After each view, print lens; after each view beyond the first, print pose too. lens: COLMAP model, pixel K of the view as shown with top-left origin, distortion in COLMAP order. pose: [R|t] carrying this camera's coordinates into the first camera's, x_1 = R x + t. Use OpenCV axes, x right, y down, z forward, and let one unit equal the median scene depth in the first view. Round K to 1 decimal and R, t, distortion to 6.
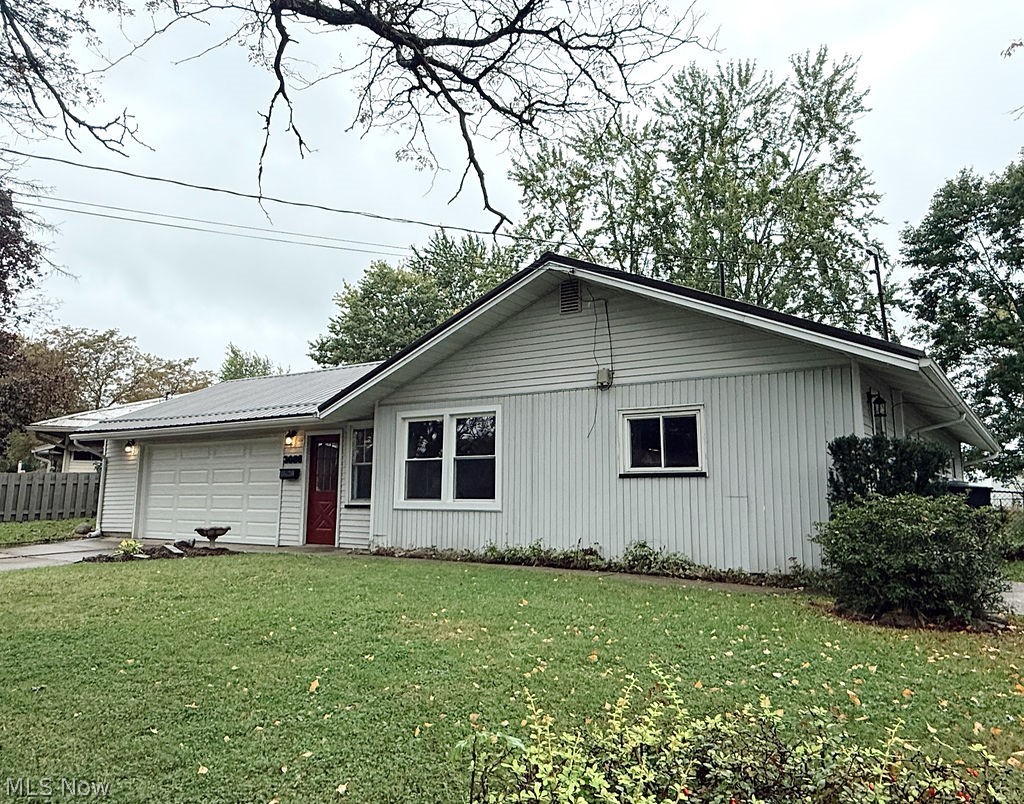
lens RADIAL K [[763.3, 0, 540.8], [0, 763.3, 371.2], [0, 0, 1]] dist [-0.021809, 0.039023]
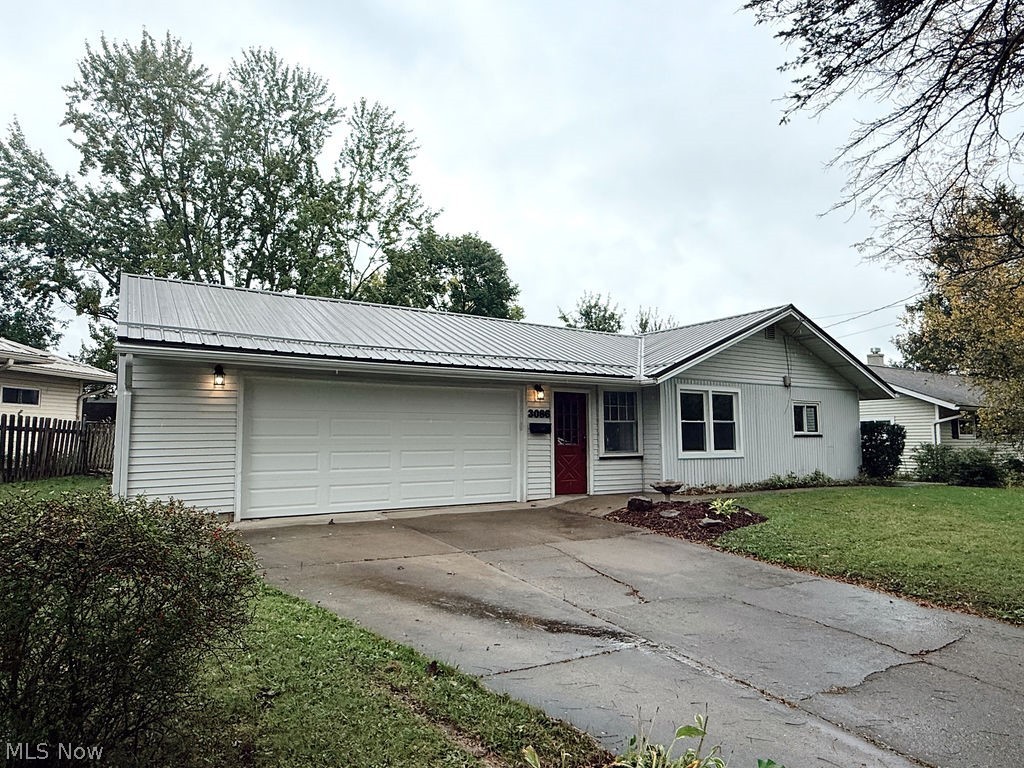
lens RADIAL K [[608.0, 0, 515.2], [0, 608.0, 387.9], [0, 0, 1]] dist [-0.000340, 0.000135]
pose [[0.435274, 0.071587, 0.897447, -1.237537], [-0.146472, 0.989184, -0.007863, 0.109057], [-0.888303, -0.128029, 0.441052, 0.797276]]
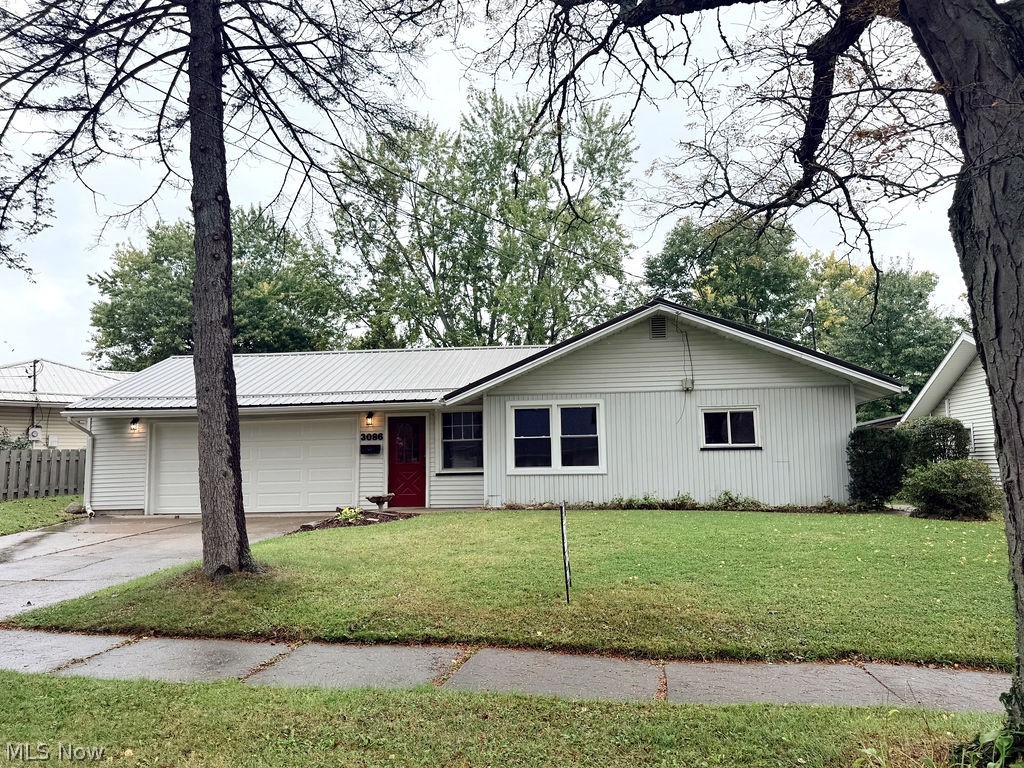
lens RADIAL K [[733.9, 0, 516.8], [0, 733.9, 383.5], [0, 0, 1]] dist [0.072707, 0.000648]
pose [[0.901060, 0.029509, 0.432690, -0.726145], [-0.052808, 0.997724, 0.041926, -0.031378], [-0.430468, -0.060627, 0.900567, -0.144007]]
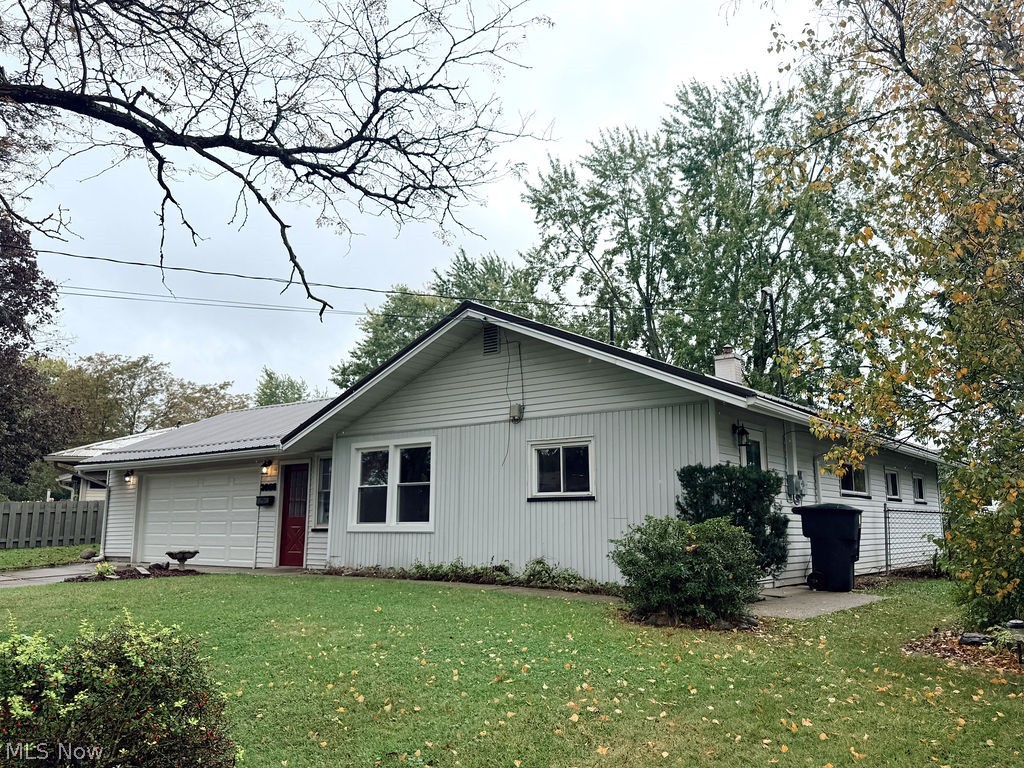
lens RADIAL K [[795.6, 0, 558.9], [0, 795.6, 384.6], [0, 0, 1]] dist [0.077165, -0.069251]
pose [[0.998270, -0.016835, -0.056337, 0.180150], [0.016746, 0.999858, -0.002053, -0.024202], [0.056363, 0.001106, 0.998410, -0.138631]]
